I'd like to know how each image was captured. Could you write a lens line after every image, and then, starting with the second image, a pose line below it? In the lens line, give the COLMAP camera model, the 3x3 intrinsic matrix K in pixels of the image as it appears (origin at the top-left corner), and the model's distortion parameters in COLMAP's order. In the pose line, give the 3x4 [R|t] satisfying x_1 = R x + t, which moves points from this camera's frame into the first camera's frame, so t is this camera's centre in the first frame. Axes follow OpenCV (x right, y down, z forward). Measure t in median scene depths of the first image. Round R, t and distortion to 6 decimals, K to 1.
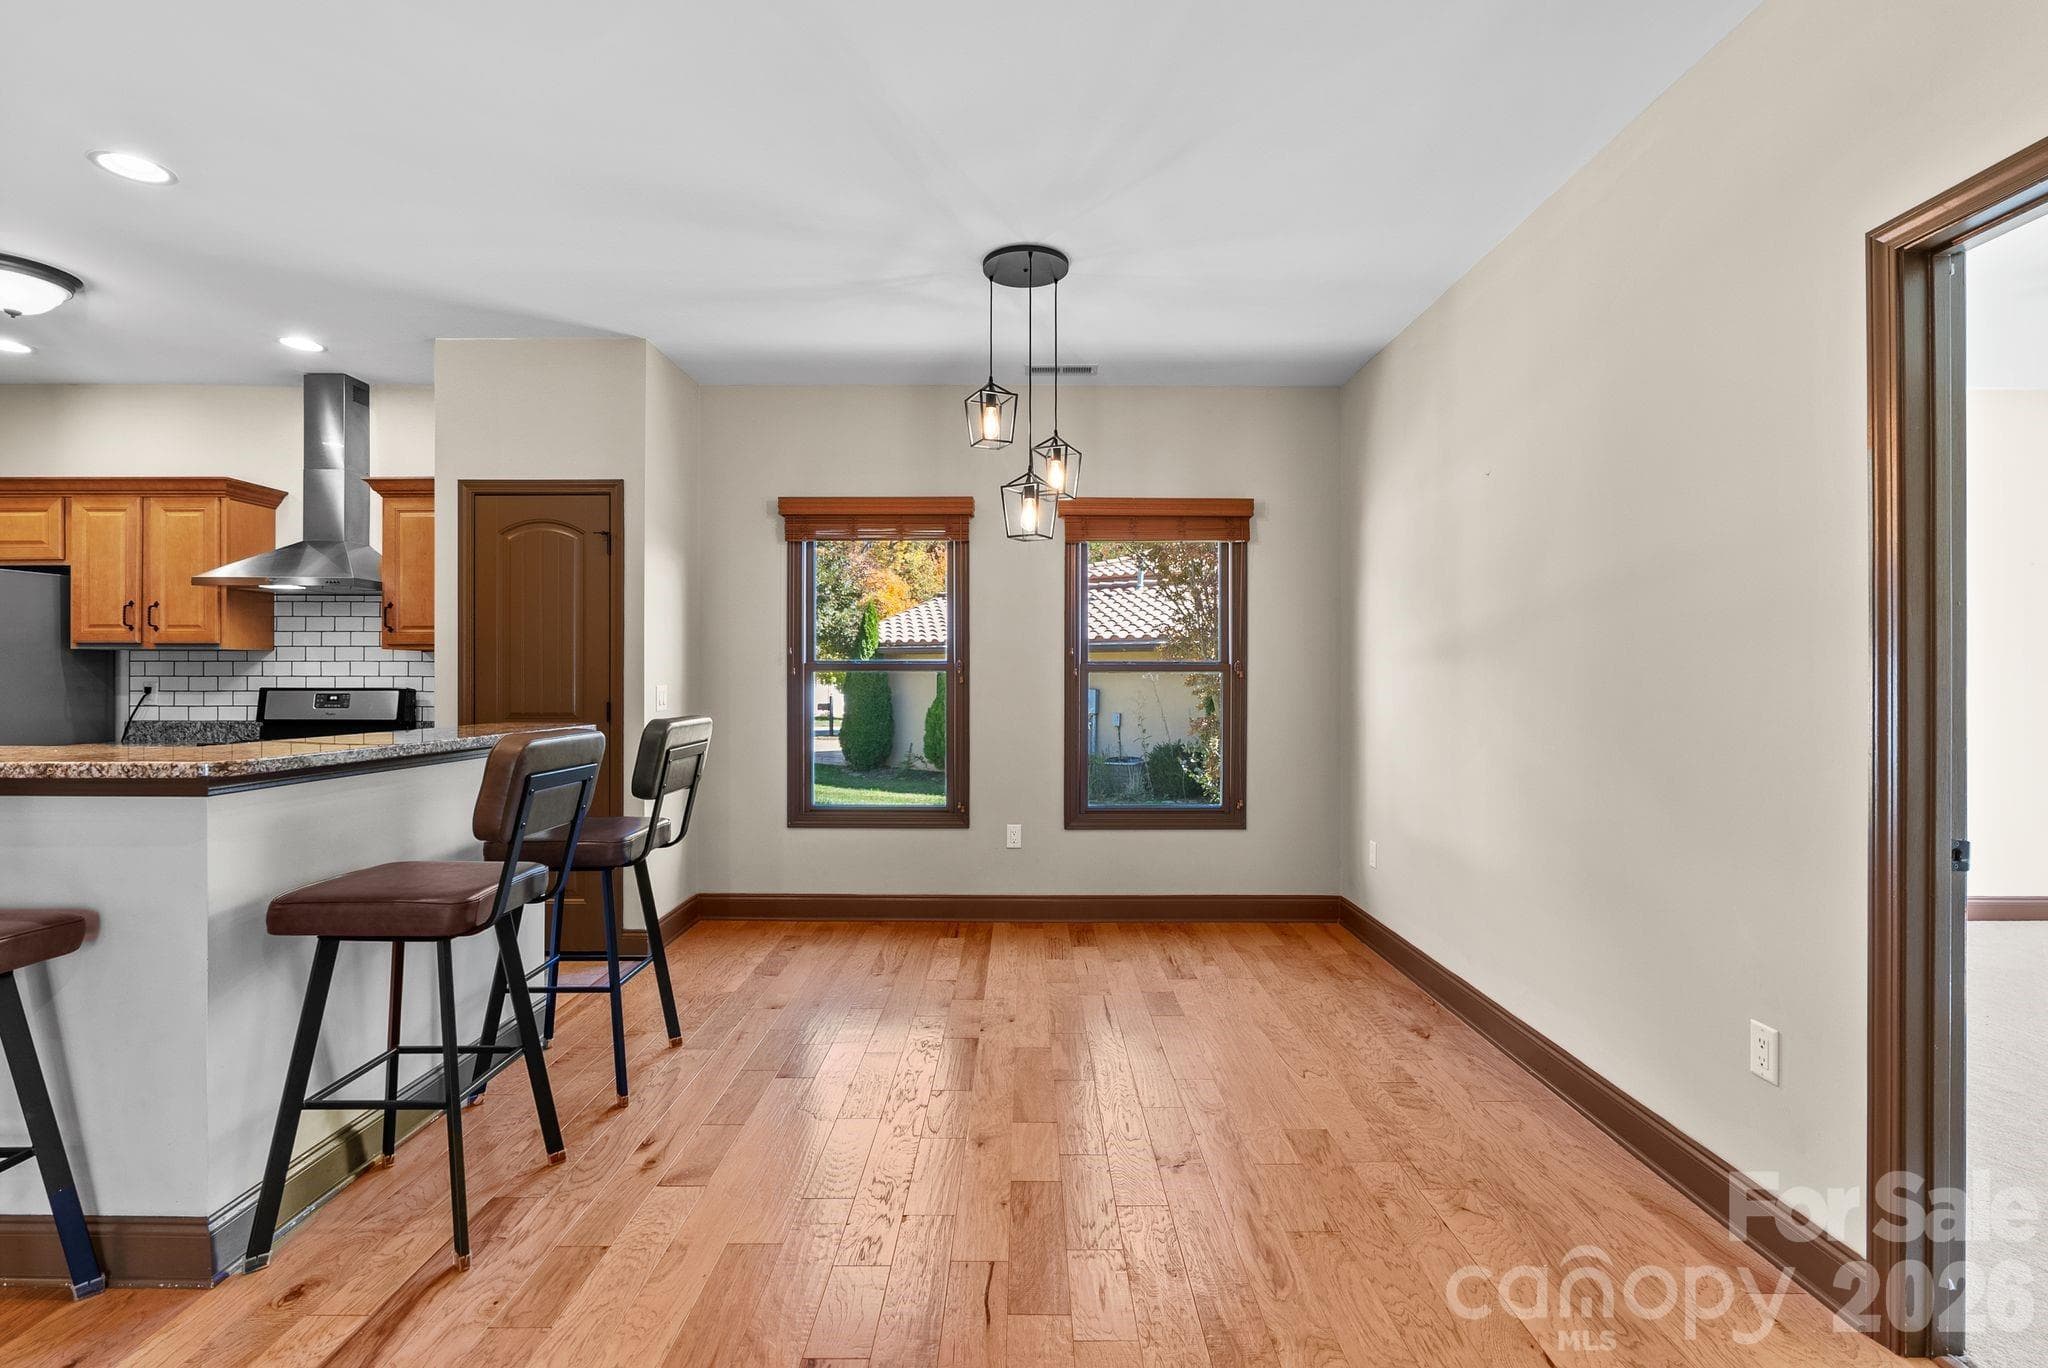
lens RADIAL K [[945.6, 0, 1032.9], [0, 945.6, 671.8], [0, 0, 1]] dist [-0.012322, 0.003846]
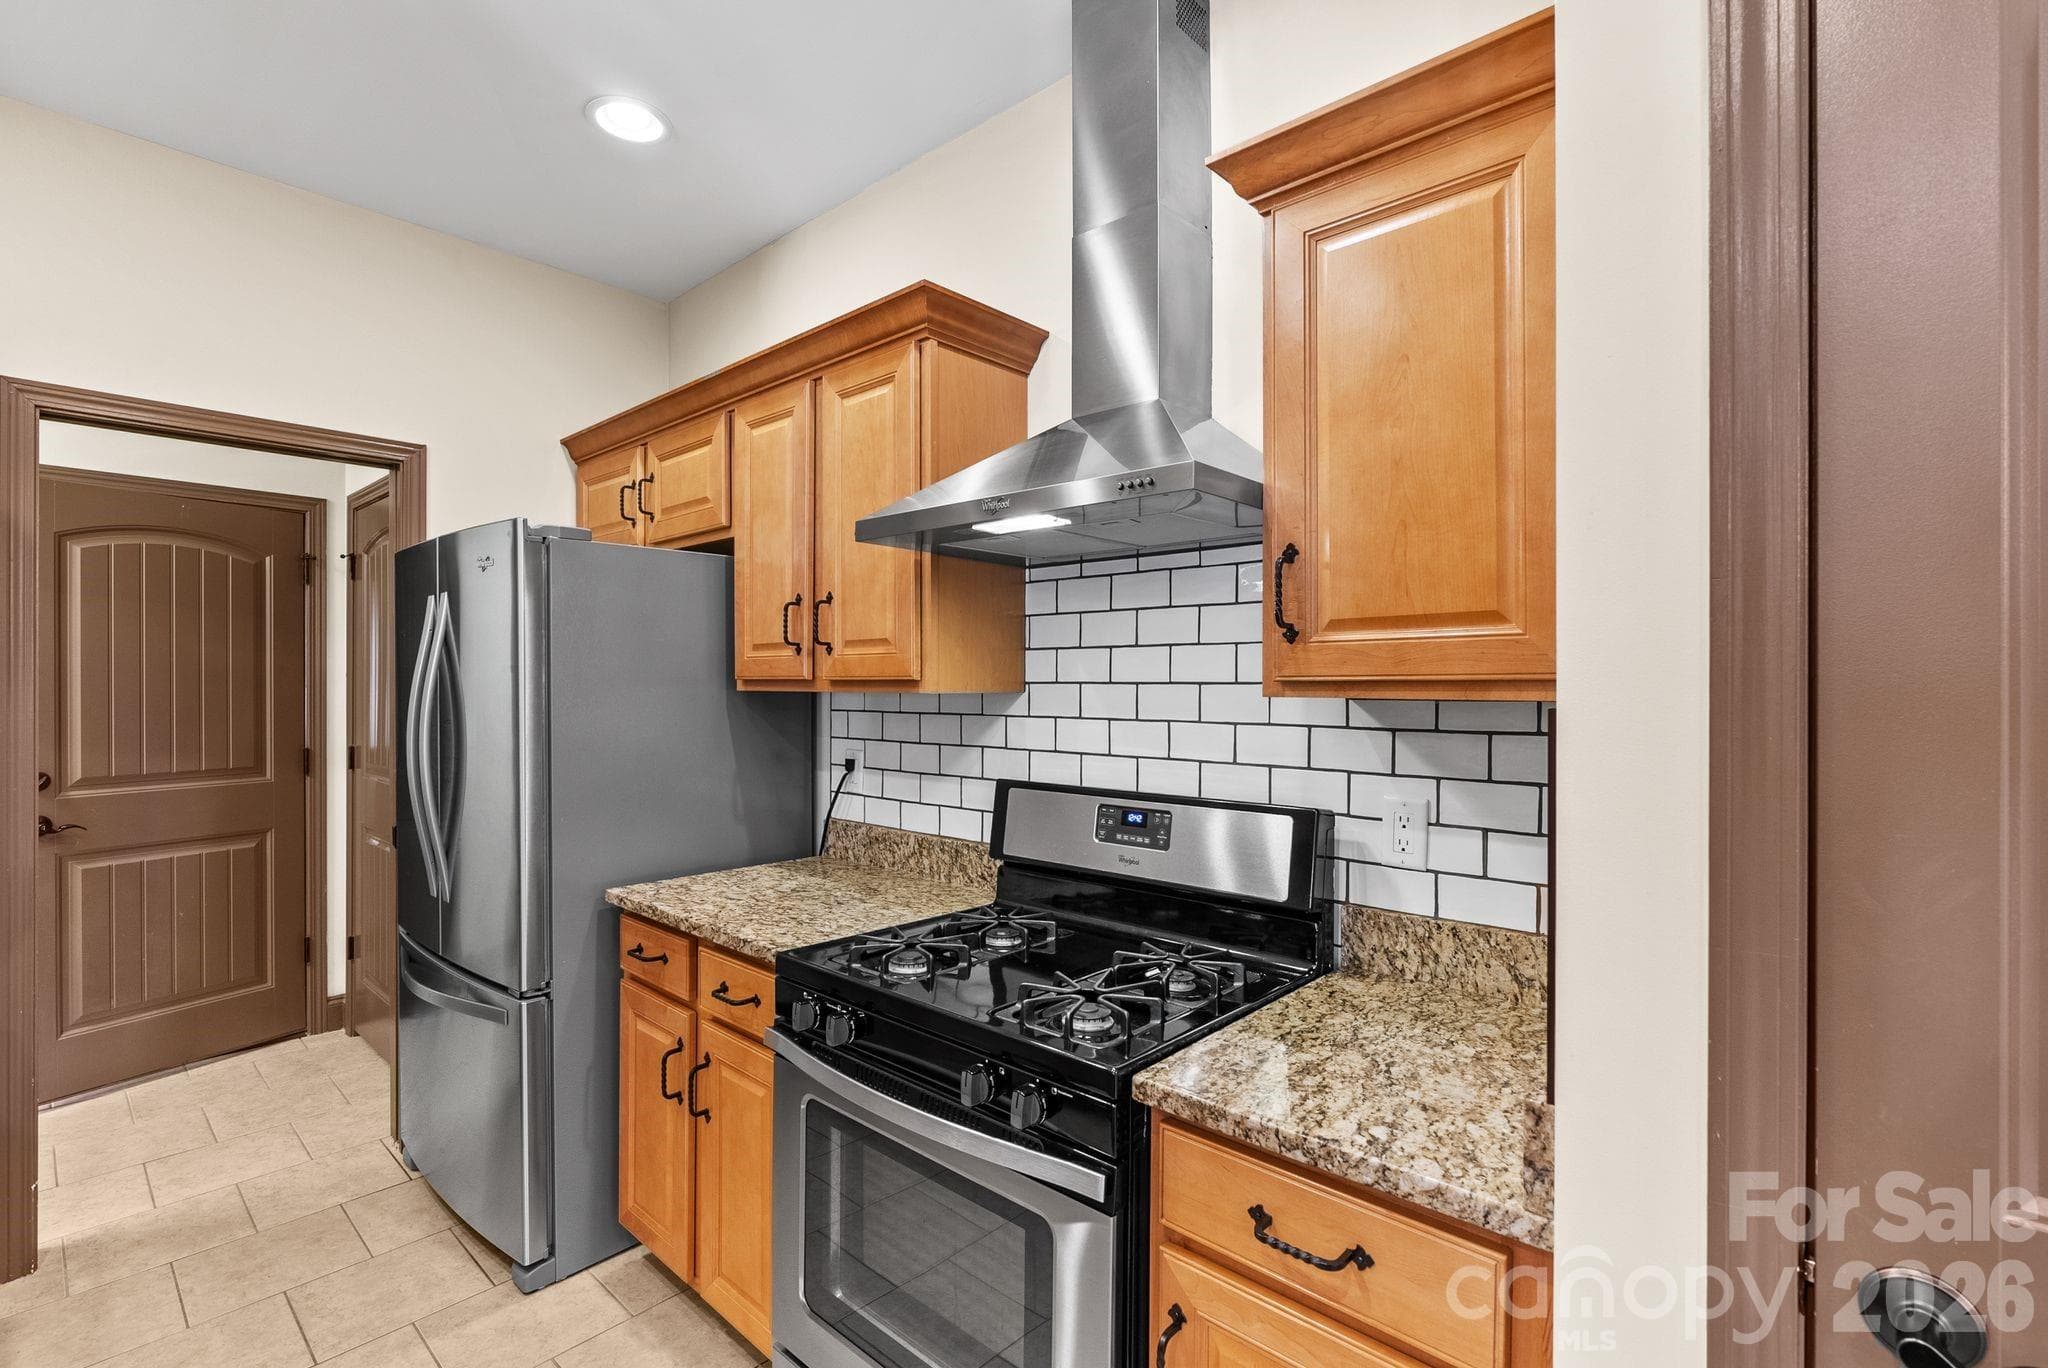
lens RADIAL K [[945.6, 0, 1018.4], [0, 945.6, 690.6], [0, 0, 1]] dist [-0.012322, 0.003846]
pose [[0.731045, 0.005110, -0.682310, -0.531523], [0.000165, 0.999971, 0.007665, -0.028434], [0.682329, -0.005716, 0.731023, 0.706768]]
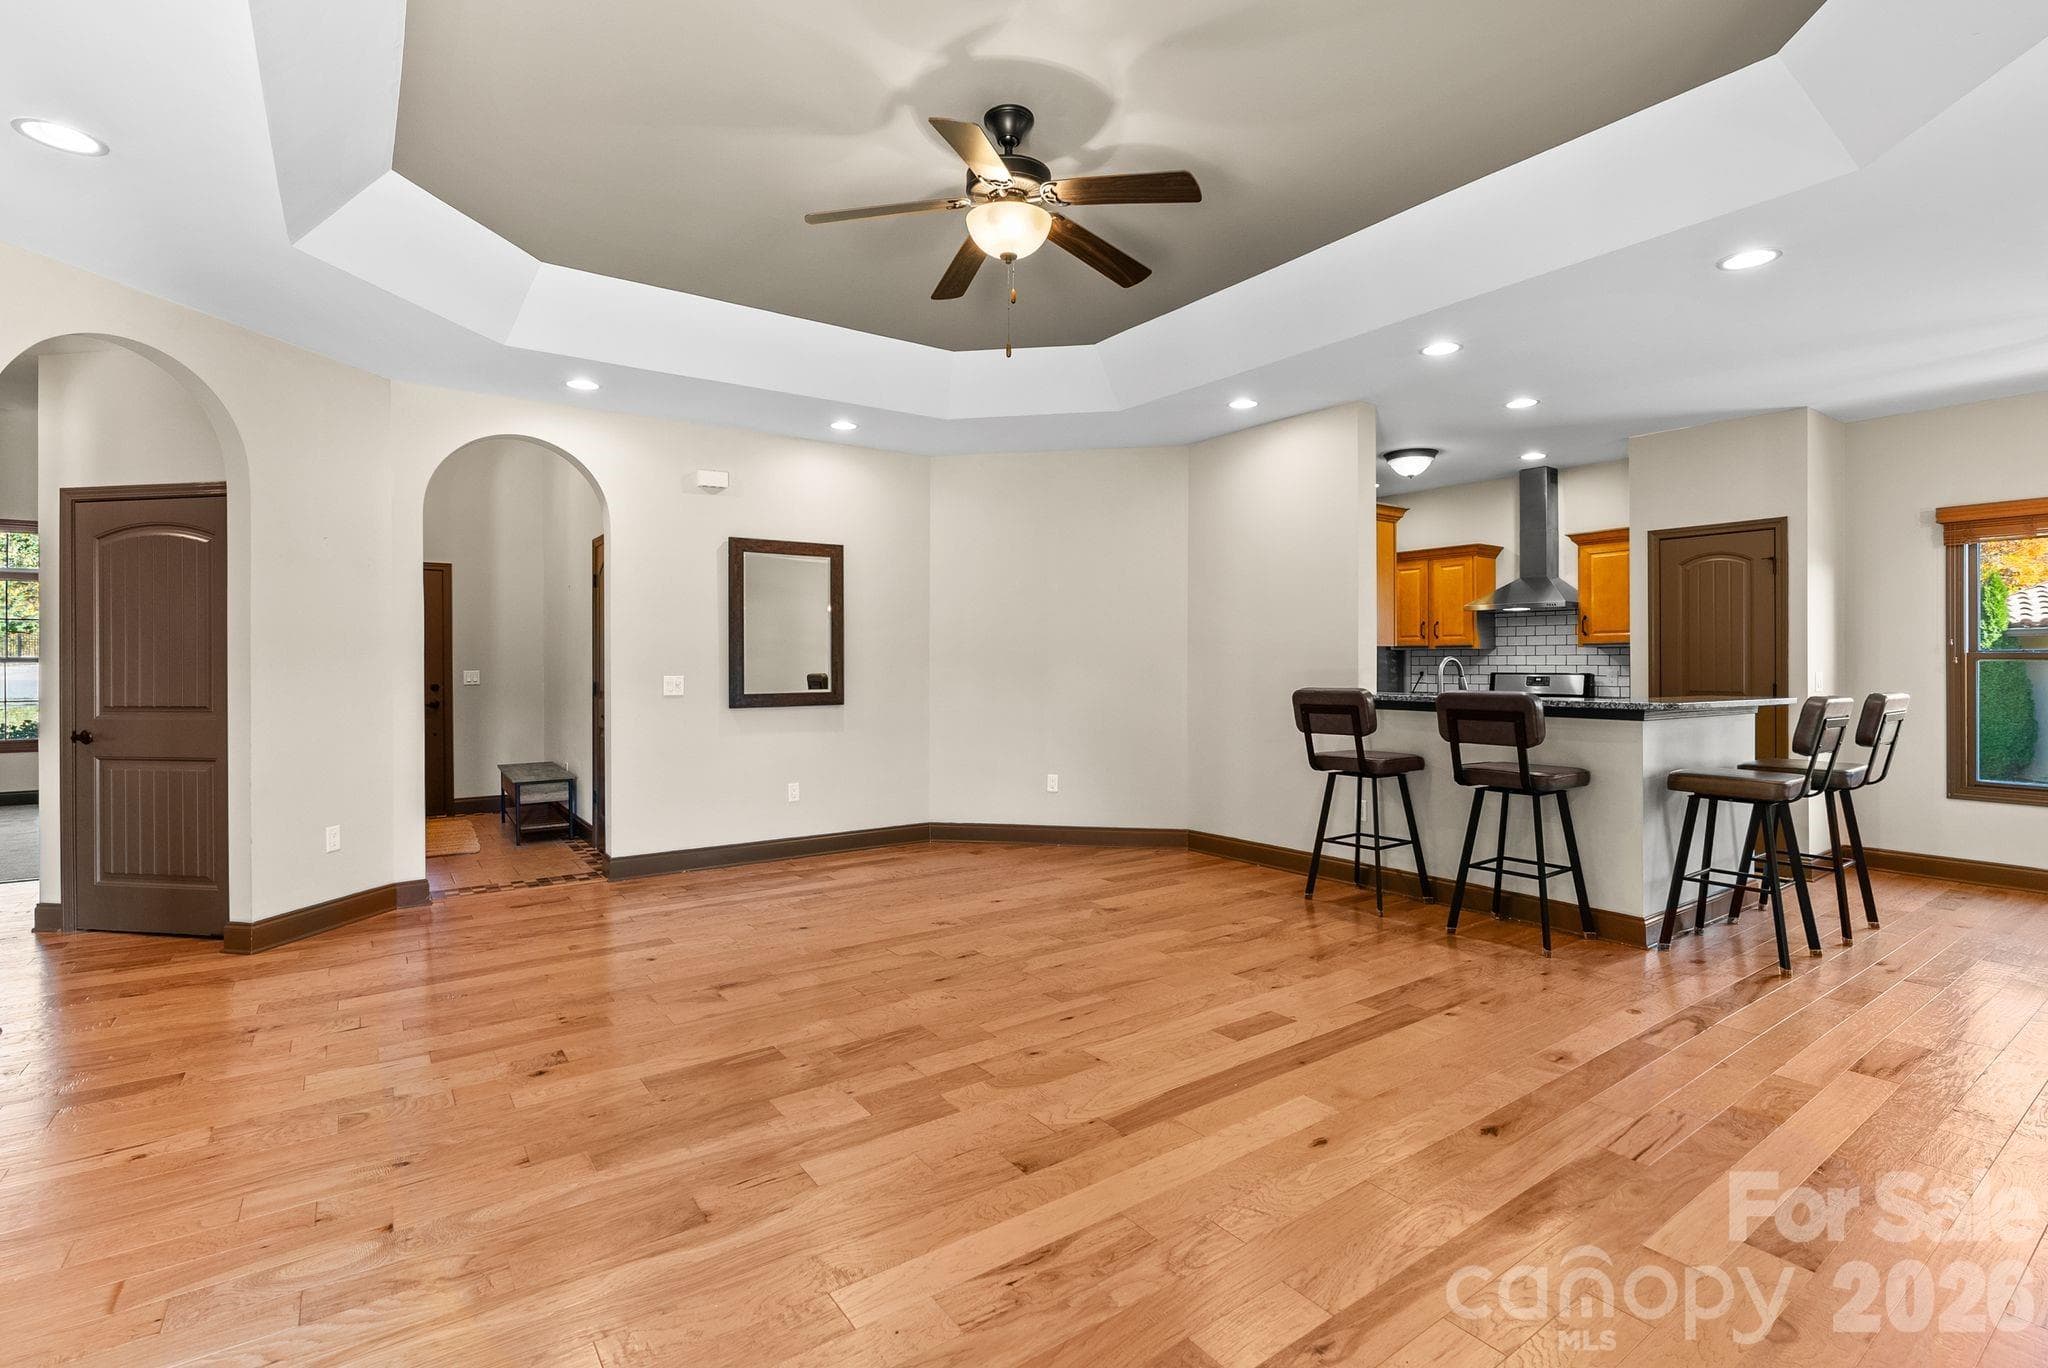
lens RADIAL K [[945.6, 0, 1023.0], [0, 945.6, 671.0], [0, 0, 1]] dist [-0.012322, 0.003846]
pose [[0.579523, 0.001693, -0.814954, 0.019102], [0.007275, 0.999947, 0.007251, -0.003152], [0.814923, -0.010131, 0.579480, -0.588265]]
